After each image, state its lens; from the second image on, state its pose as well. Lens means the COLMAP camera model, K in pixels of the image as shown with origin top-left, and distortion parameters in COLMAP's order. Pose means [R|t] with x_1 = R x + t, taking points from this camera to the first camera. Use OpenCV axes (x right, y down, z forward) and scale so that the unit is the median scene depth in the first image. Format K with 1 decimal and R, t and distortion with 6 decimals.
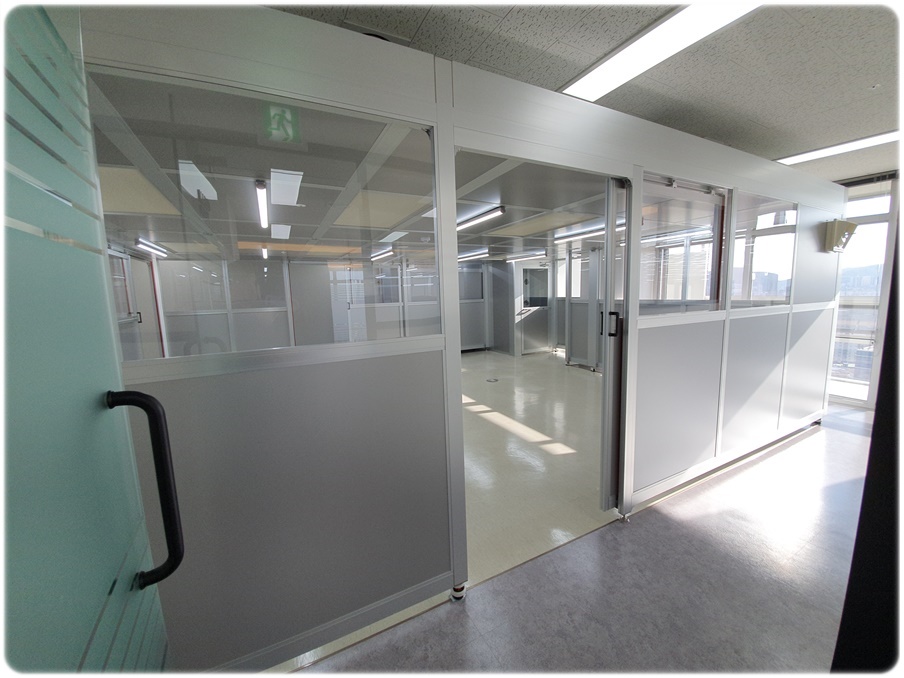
lens RADIAL K [[363.5, 0, 454.2], [0, 363.5, 339.3], [0, 0, 1]] dist [0.002573, -0.000792]
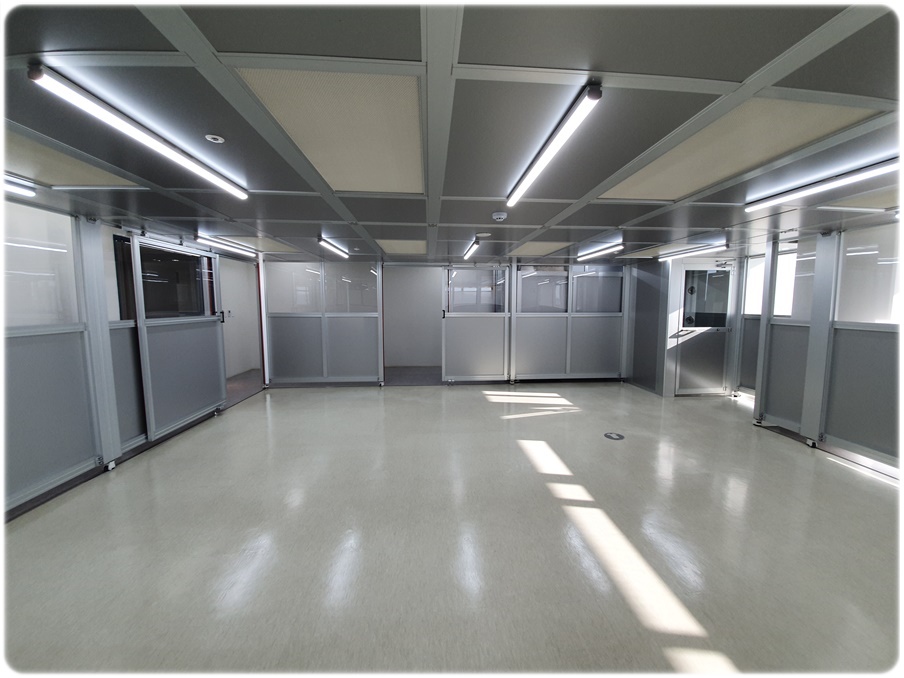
lens RADIAL K [[363.5, 0, 455.1], [0, 363.5, 339.2], [0, 0, 1]] dist [0.002573, -0.000792]
pose [[0.920929, 0.067827, -0.383782, 0.061531], [-0.078141, 0.996878, -0.011327, -0.023884], [0.381816, 0.040420, 0.923354, 0.210003]]
